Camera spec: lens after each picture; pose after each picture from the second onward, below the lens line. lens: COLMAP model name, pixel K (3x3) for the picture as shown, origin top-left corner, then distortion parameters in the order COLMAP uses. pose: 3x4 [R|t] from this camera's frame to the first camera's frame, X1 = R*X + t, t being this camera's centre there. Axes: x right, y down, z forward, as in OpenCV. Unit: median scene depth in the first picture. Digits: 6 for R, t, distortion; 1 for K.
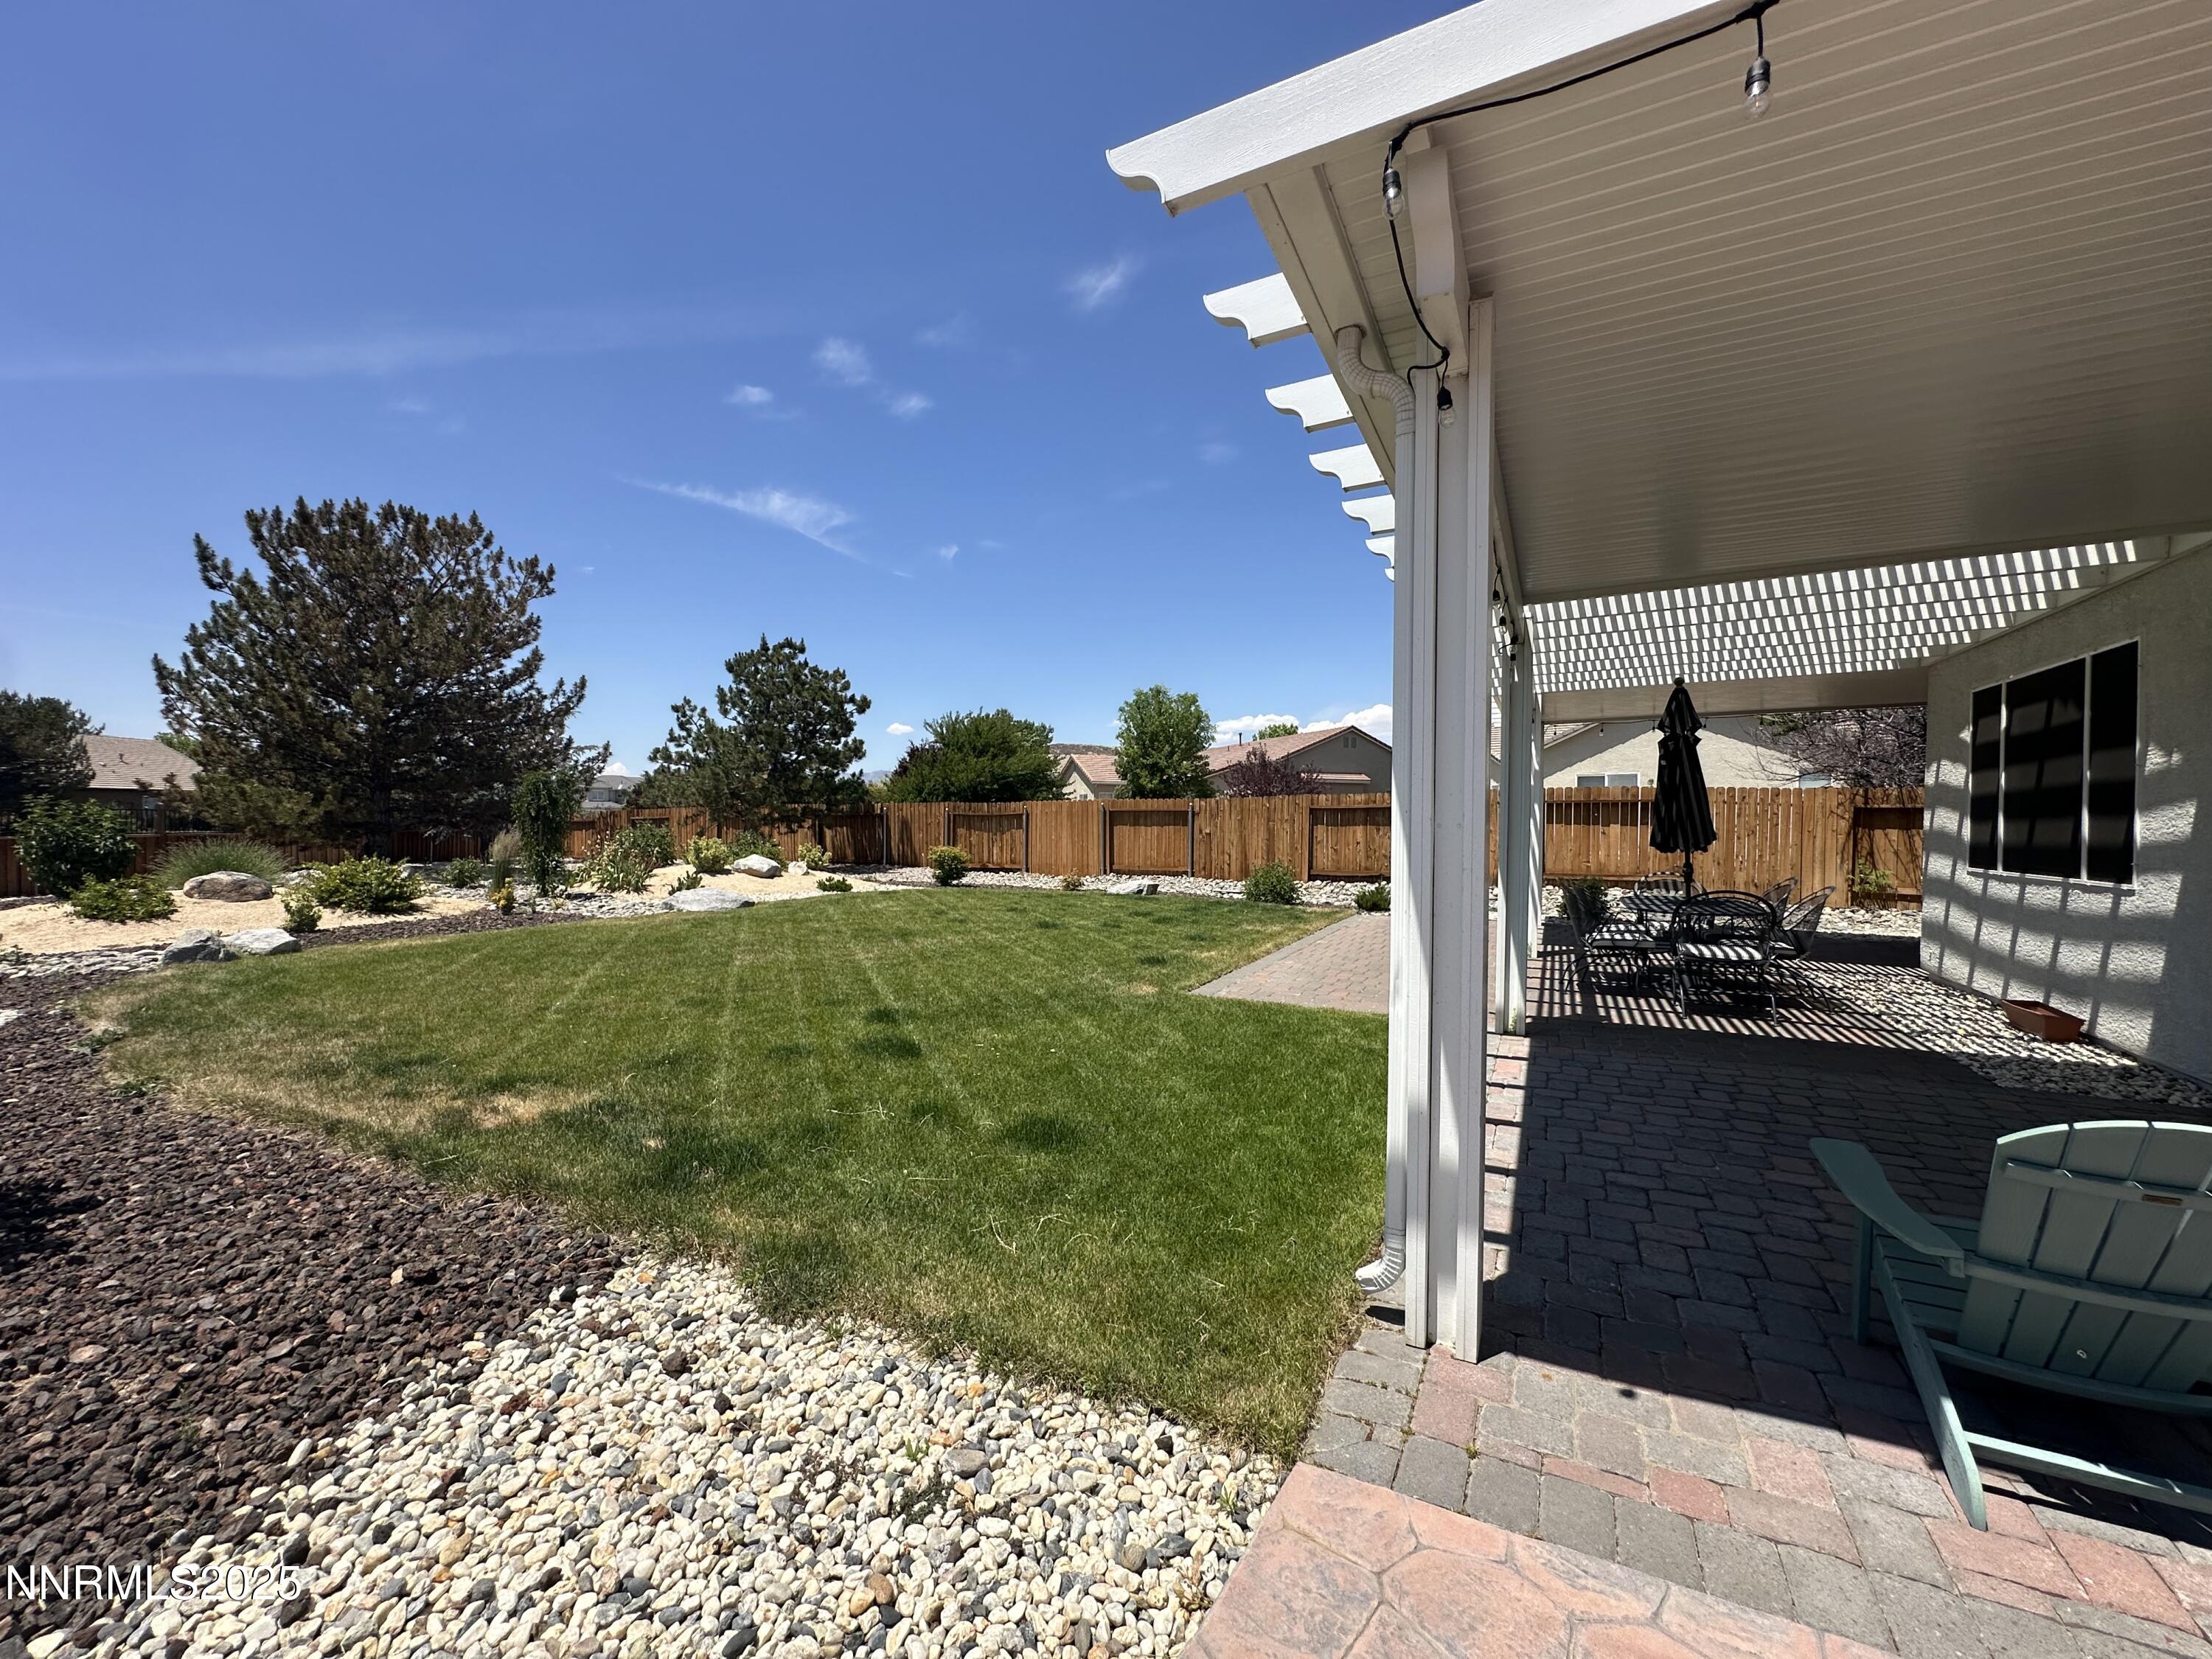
lens RADIAL K [[883.4, 0, 1105.9], [0, 883.4, 825.8], [0, 0, 1]] dist [-0.001957, 0.000408]
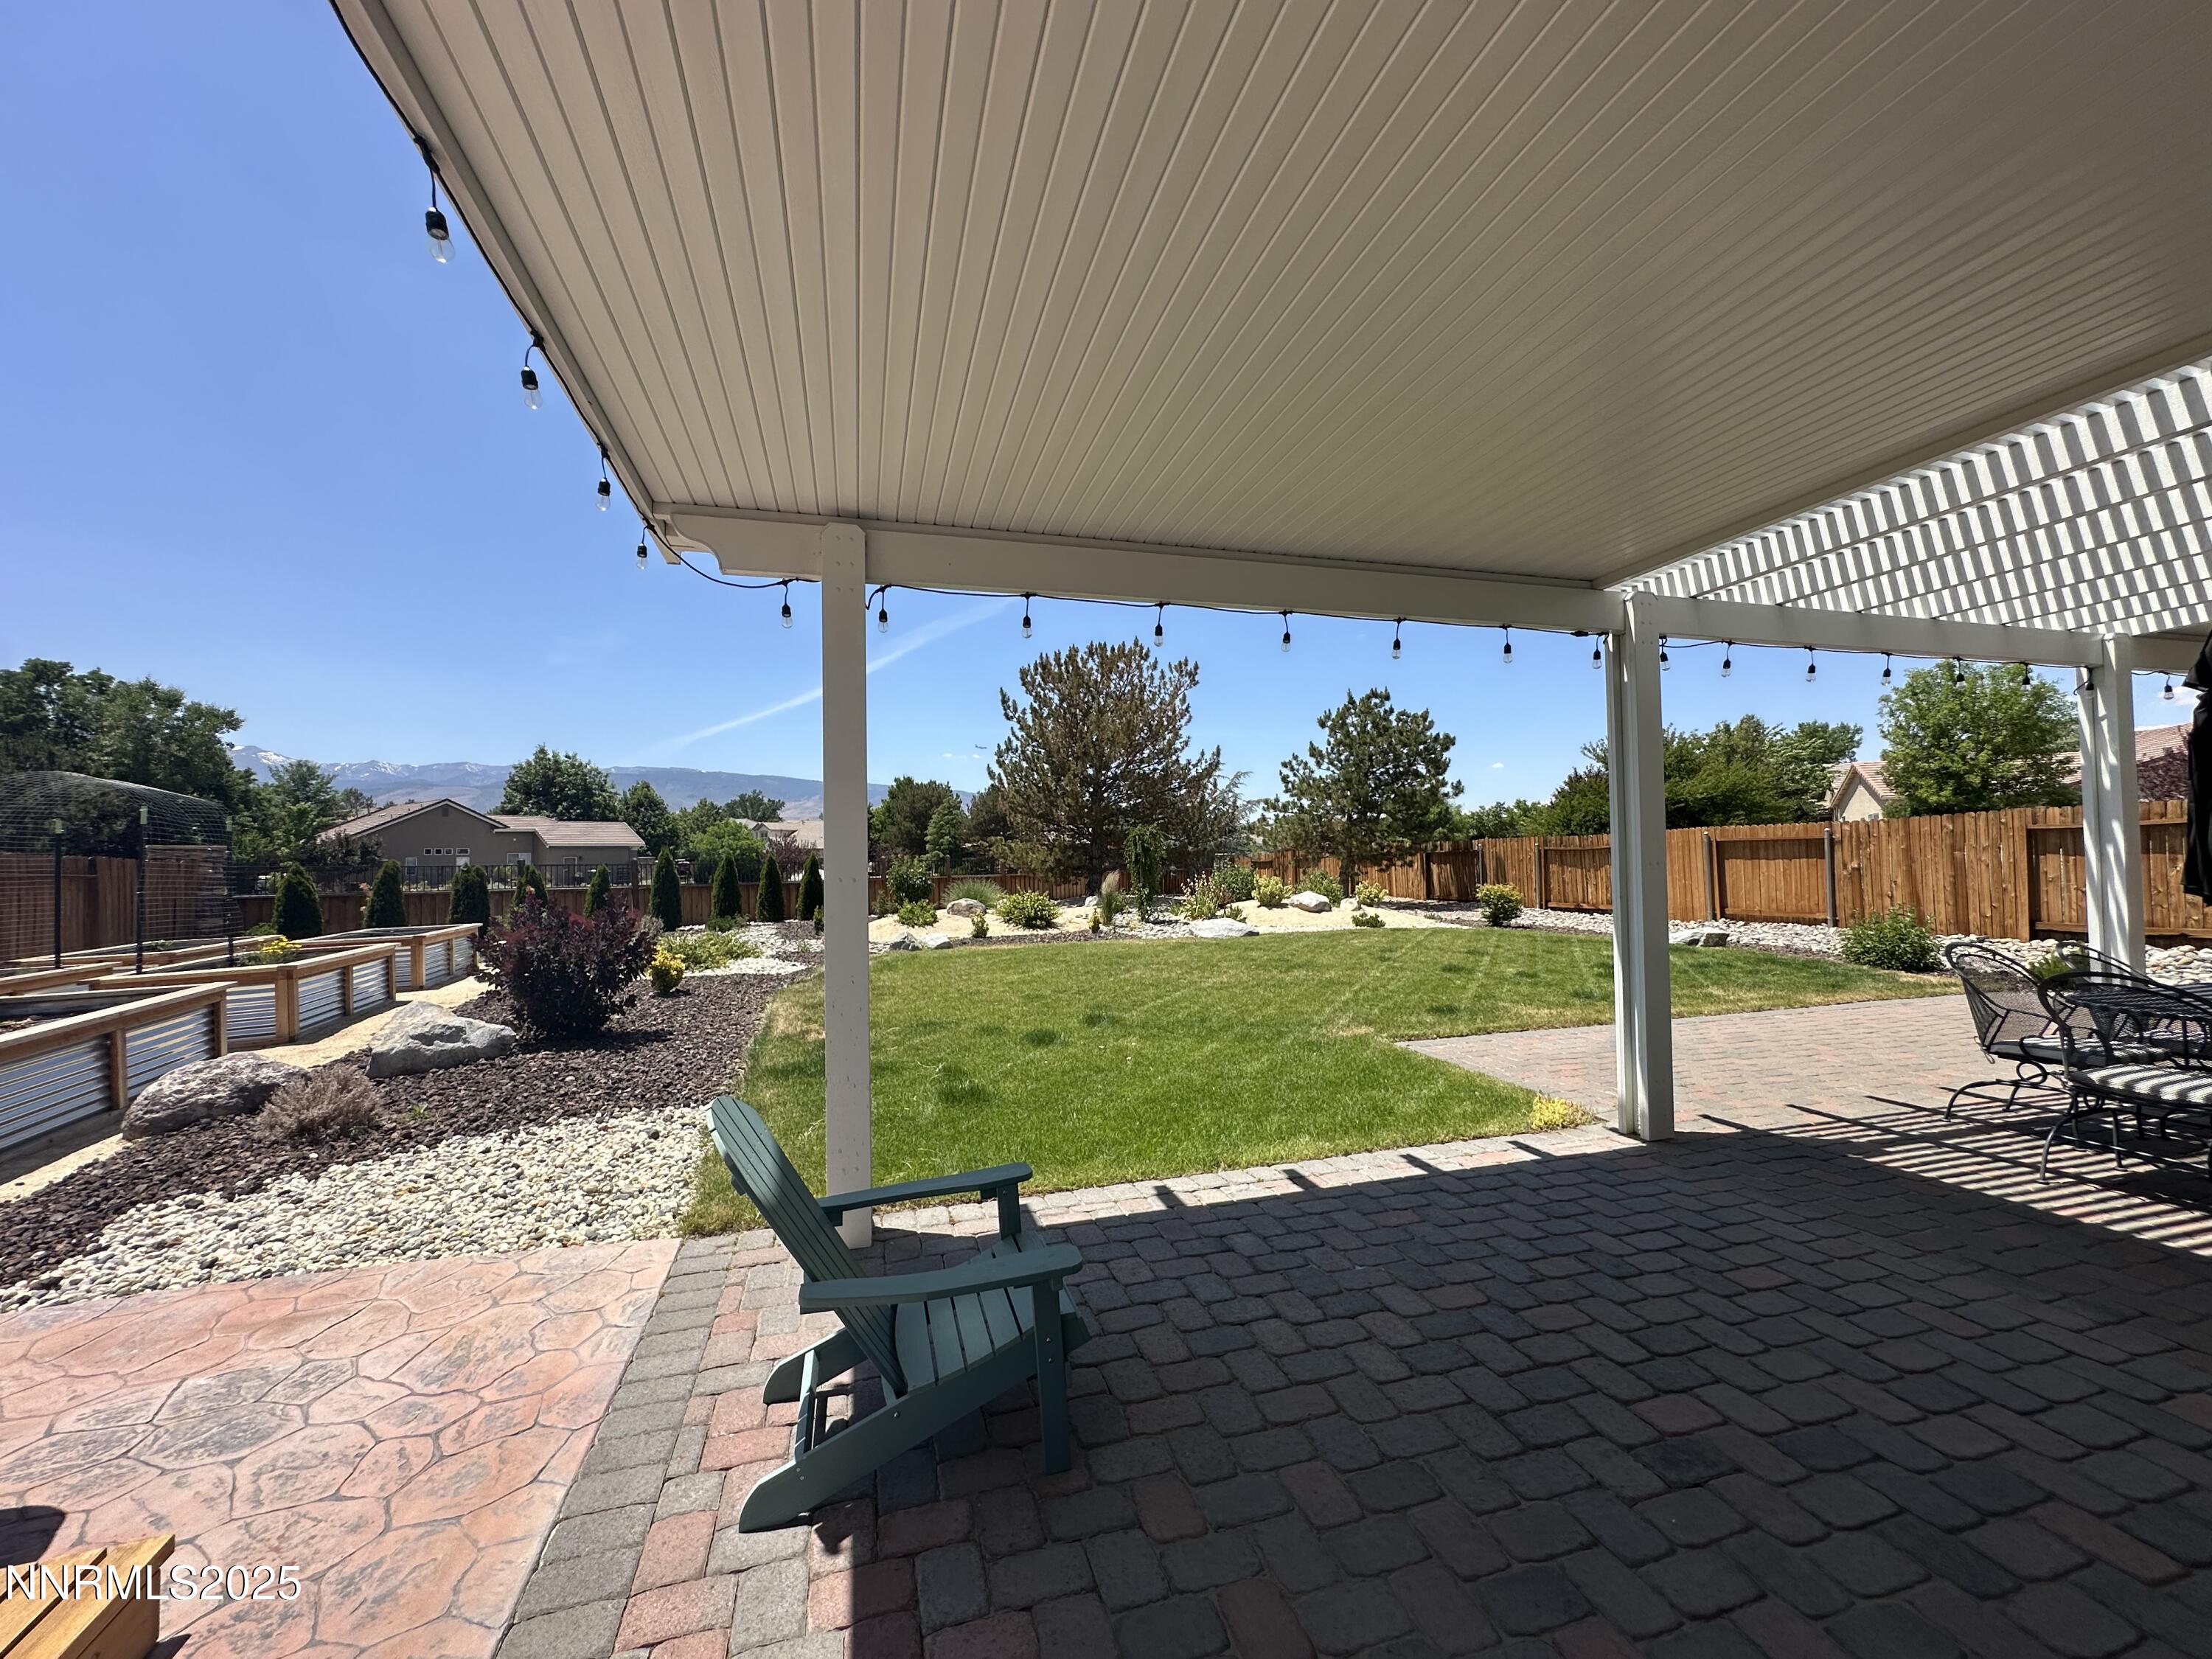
lens RADIAL K [[883.4, 0, 1105.9], [0, 883.4, 825.8], [0, 0, 1]] dist [-0.001957, 0.000408]
pose [[0.681315, -0.043869, -0.730674, 0.234809], [0.014667, 0.998820, -0.046292, -0.002083], [0.731843, 0.020823, 0.681155, 0.042958]]
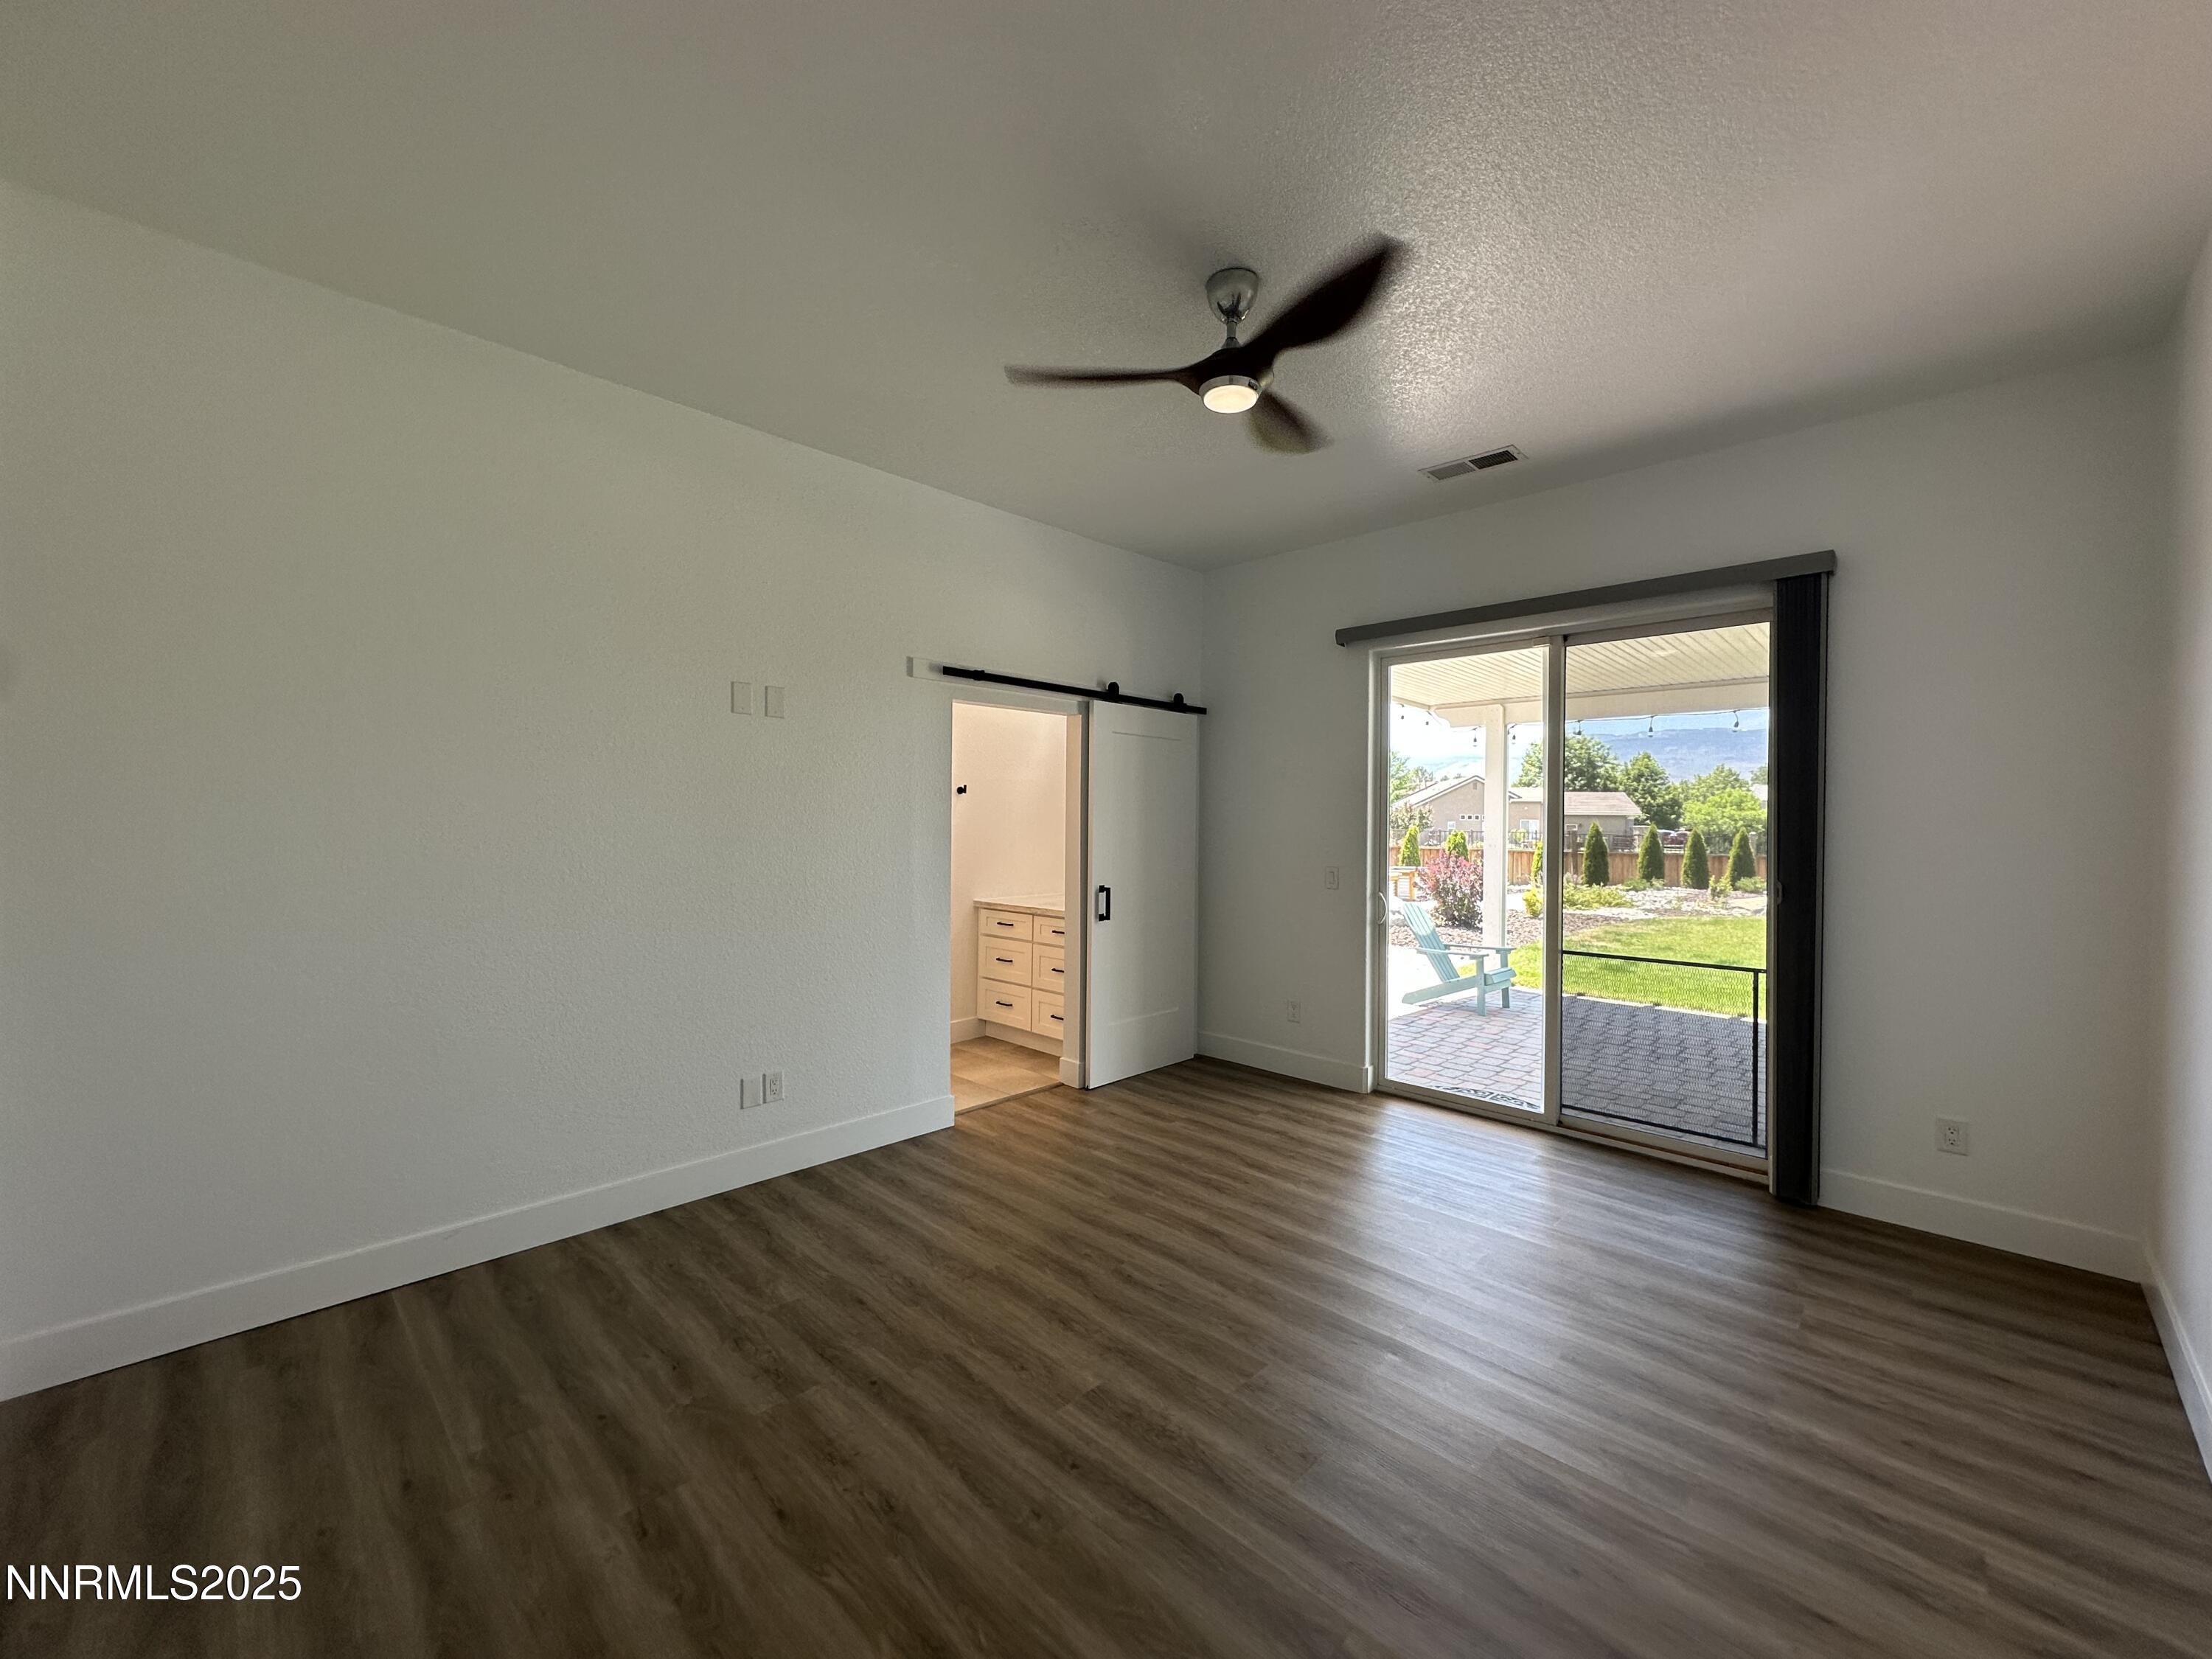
lens RADIAL K [[883.4, 0, 1105.9], [0, 883.4, 825.8], [0, 0, 1]] dist [-0.001957, 0.000408]
pose [[-0.297924, -0.009749, -0.954540, 0.628694], [-0.024228, 0.999703, -0.002649, -0.006834], [0.954282, 0.022337, -0.298072, 0.080616]]
